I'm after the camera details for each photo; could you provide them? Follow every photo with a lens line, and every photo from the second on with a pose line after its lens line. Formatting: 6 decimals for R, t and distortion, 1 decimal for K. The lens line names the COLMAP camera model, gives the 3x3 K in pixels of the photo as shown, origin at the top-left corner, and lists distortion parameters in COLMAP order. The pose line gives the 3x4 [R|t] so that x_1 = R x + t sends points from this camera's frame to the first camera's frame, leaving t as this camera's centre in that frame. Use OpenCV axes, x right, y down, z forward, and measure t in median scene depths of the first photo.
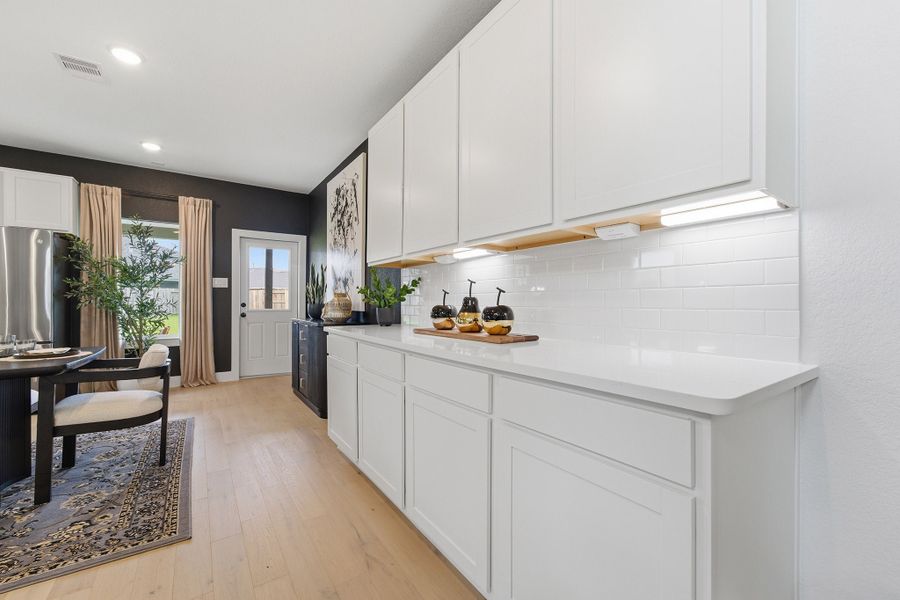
lens RADIAL K [[368.7, 0, 452.9], [0, 368.7, 300.7], [0, 0, 1]] dist [-0.005975, 0.002821]
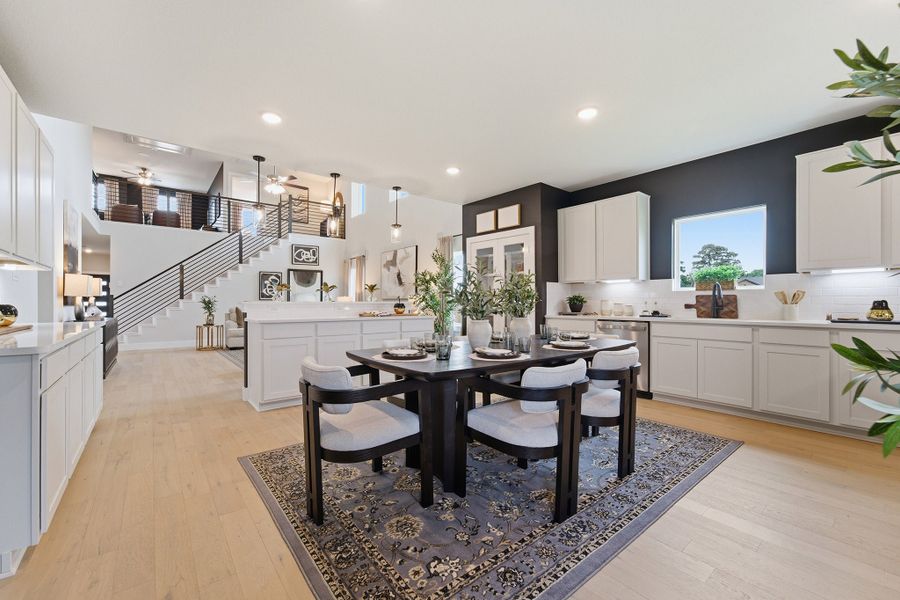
lens RADIAL K [[368.7, 0, 453.3], [0, 368.7, 306.7], [0, 0, 1]] dist [-0.005975, 0.002821]
pose [[-0.996839, 0.000553, -0.079447, -0.683768], [-0.000659, 0.999884, 0.015230, -0.000393], [0.079447, 0.015234, -0.996723, 1.190189]]
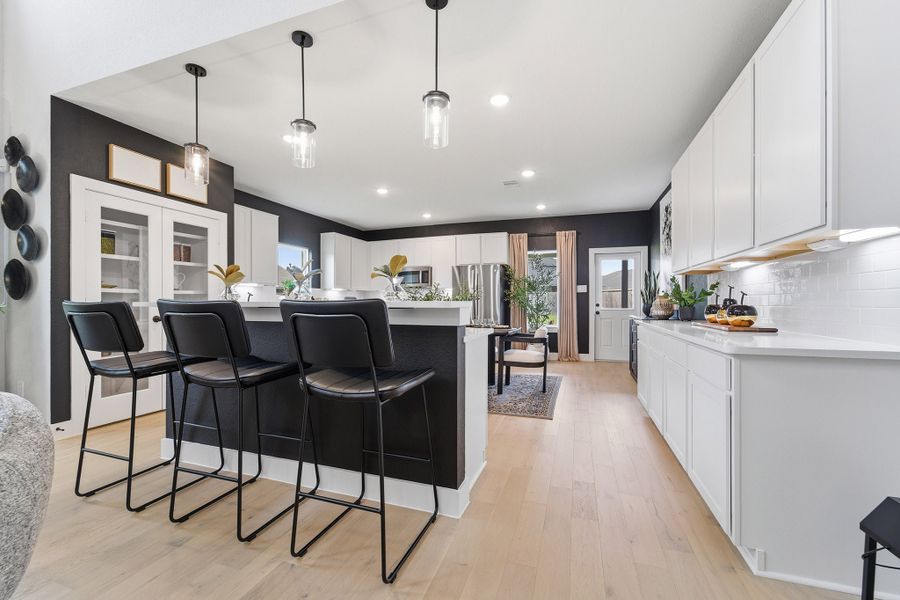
lens RADIAL K [[368.7, 0, 454.7], [0, 368.7, 302.5], [0, 0, 1]] dist [-0.005975, 0.002821]
pose [[0.594902, -0.002335, -0.803795, 0.274111], [0.003912, 0.999992, -0.000009, 0.000555], [0.803789, -0.003139, 0.594907, -0.291461]]
